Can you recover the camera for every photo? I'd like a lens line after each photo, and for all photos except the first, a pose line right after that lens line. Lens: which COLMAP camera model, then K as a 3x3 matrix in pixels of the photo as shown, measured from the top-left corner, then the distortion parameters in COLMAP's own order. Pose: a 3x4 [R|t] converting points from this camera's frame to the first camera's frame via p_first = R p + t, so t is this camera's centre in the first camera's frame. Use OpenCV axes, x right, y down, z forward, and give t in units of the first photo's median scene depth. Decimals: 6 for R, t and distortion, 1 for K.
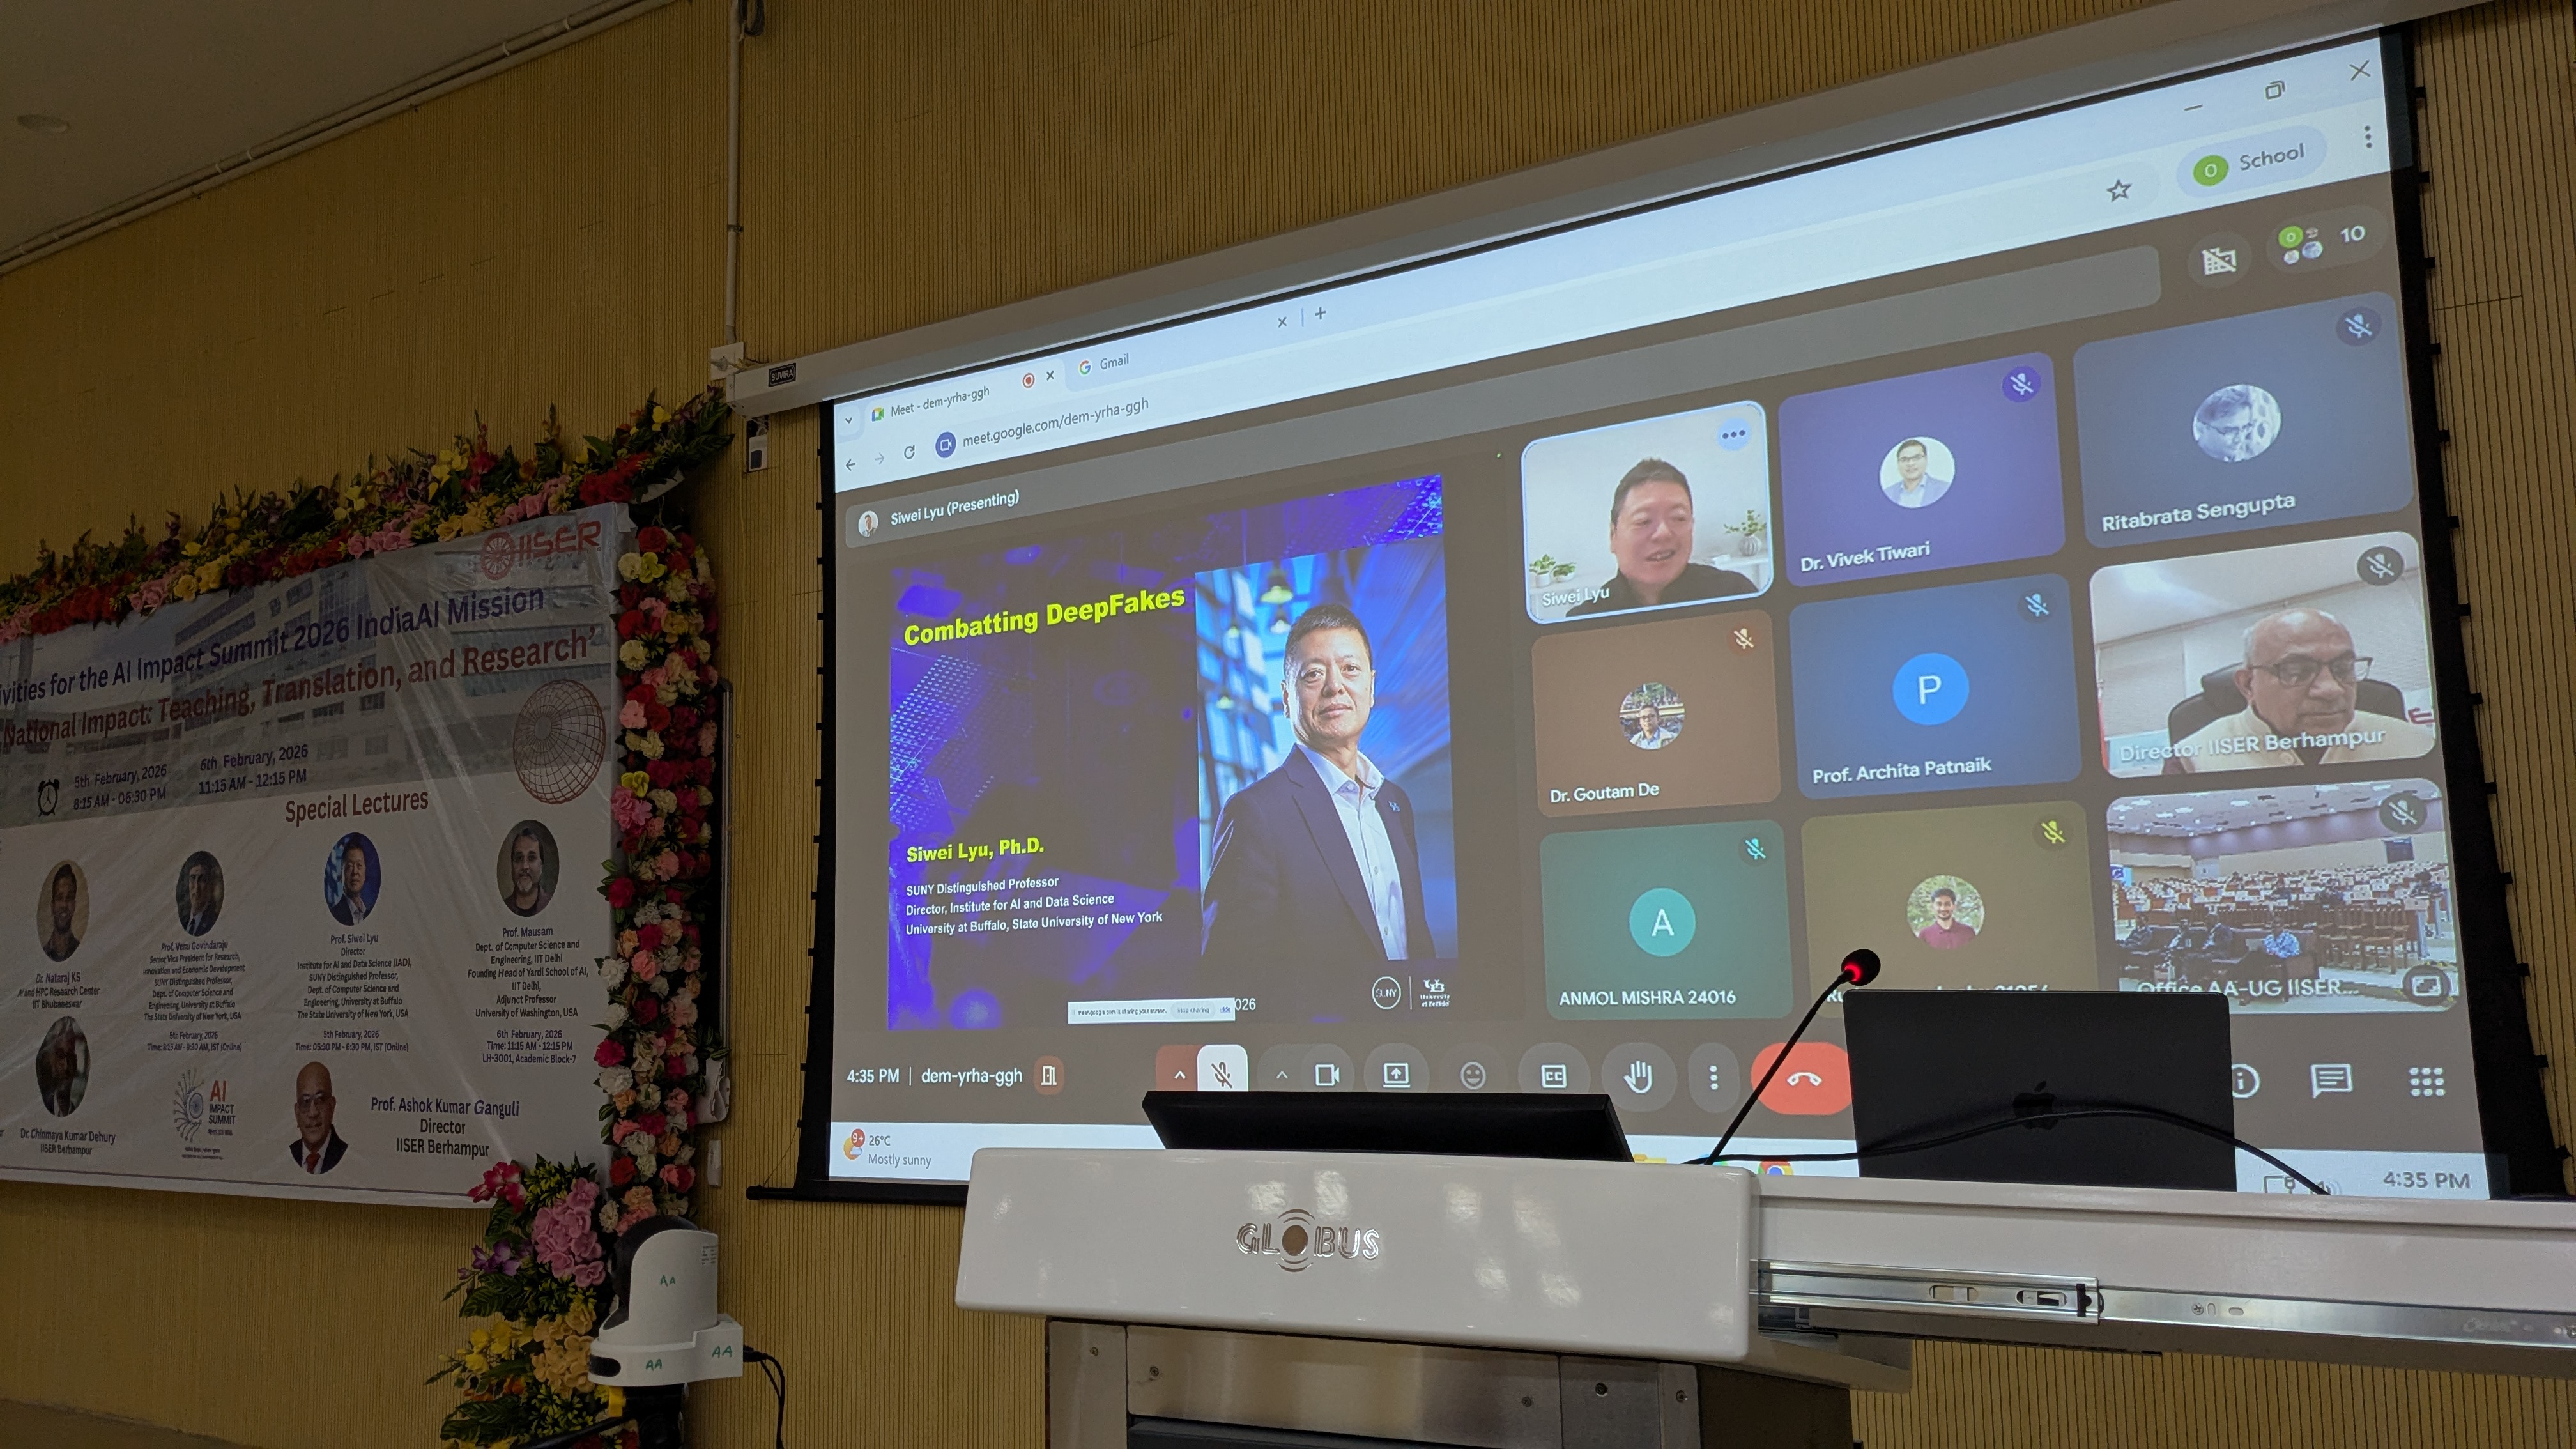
lens RADIAL K [[2050.4, 0, 1288.0], [0, 2050.4, 724.5], [0, 0, 1]] dist [0.000873, -0.000348]
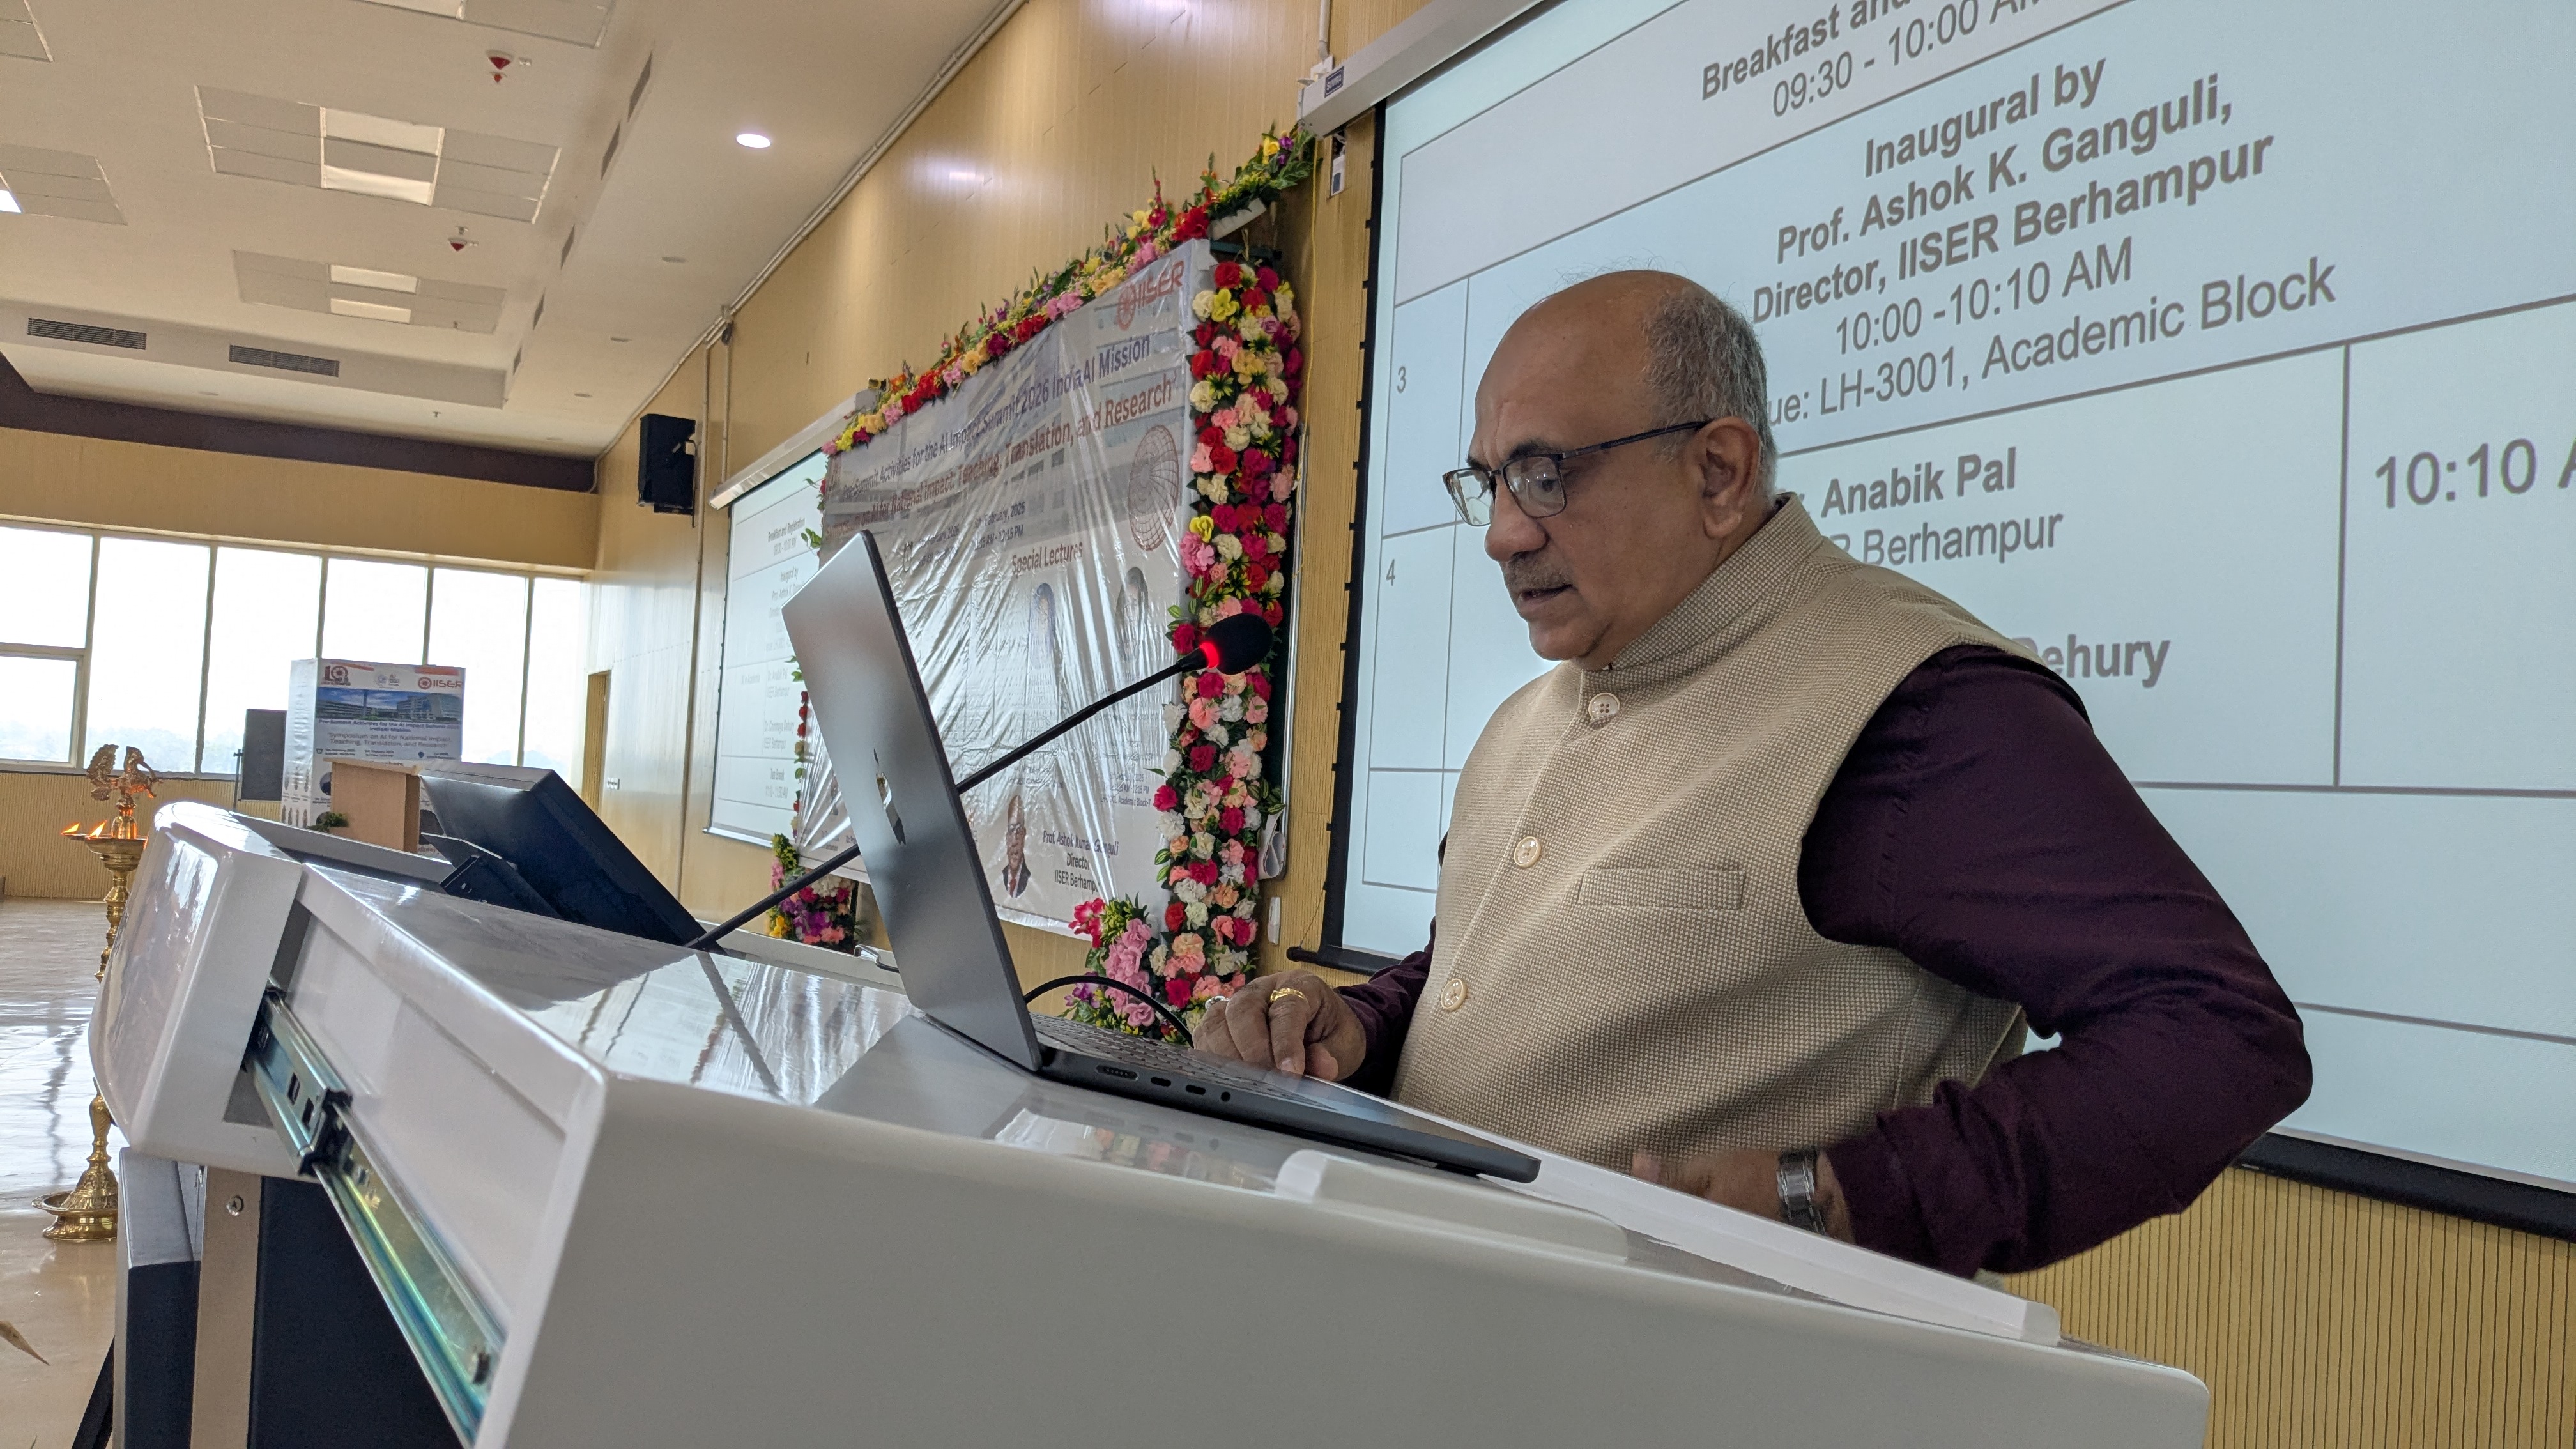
lens RADIAL K [[2050.4, 0, 1288.0], [0, 2050.4, 724.5], [0, 0, 1]] dist [0.000873, -0.000348]
pose [[0.840473, 0.051891, -0.539363, 0.248085], [-0.008321, 0.996523, 0.082907, 0.040498], [0.541790, -0.065193, 0.837982, 0.194457]]
